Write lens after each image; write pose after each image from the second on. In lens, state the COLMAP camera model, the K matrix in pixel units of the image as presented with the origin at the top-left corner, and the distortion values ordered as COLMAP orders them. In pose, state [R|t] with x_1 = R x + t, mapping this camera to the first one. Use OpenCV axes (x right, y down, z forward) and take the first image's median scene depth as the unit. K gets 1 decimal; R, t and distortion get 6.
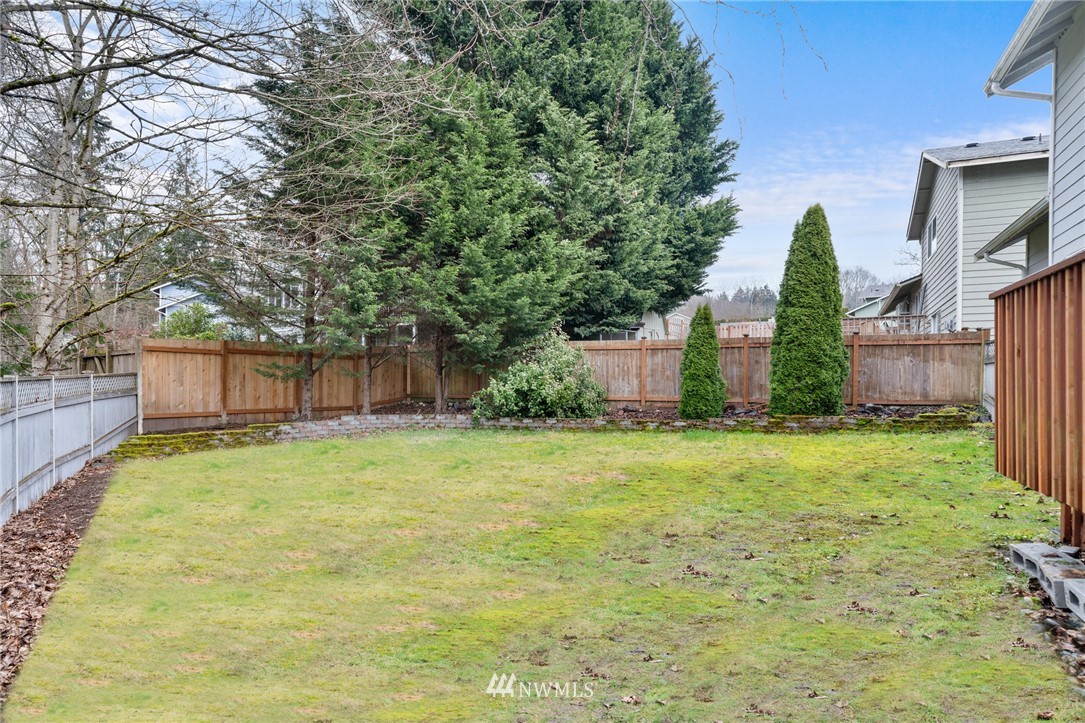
lens RADIAL K [[606.0, 0, 542.8], [0, 606.0, 393.8], [0, 0, 1]] dist [0.002927, 0.000513]
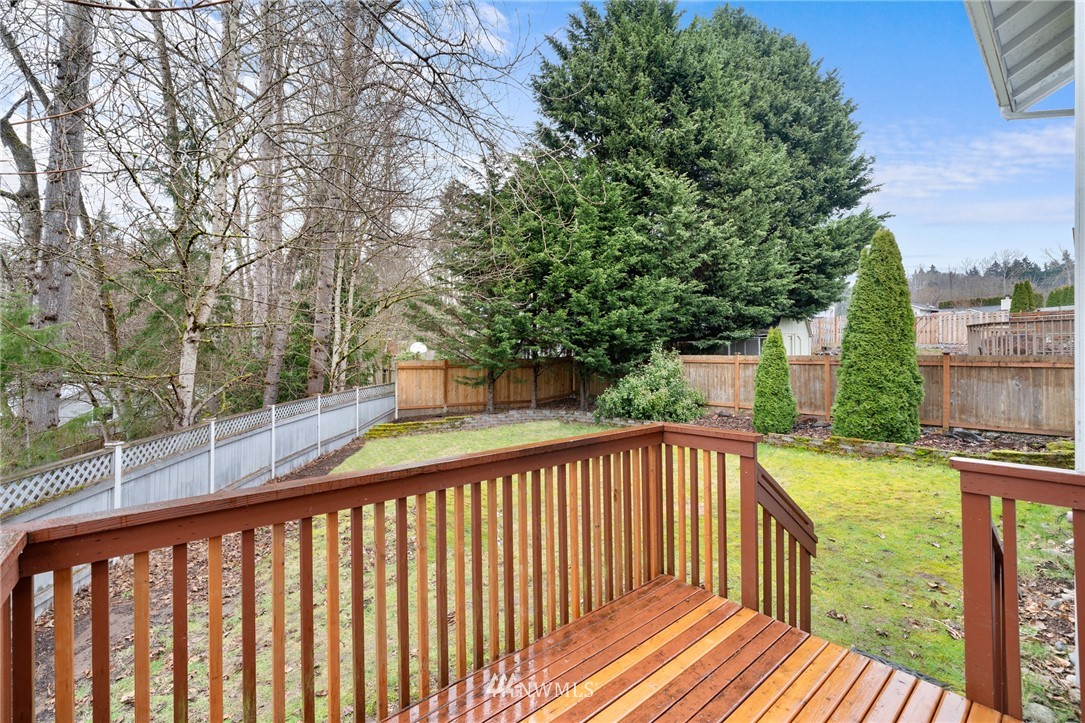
lens RADIAL K [[453.6, 0, 542.5], [0, 453.6, 361.5], [0, 0, 1]] dist [0.002155, 0.000359]
pose [[0.894883, -0.005188, -0.446271, 0.234440], [-0.001811, 0.999882, -0.015254, -0.067111], [0.446297, 0.014458, 0.894768, 0.052116]]
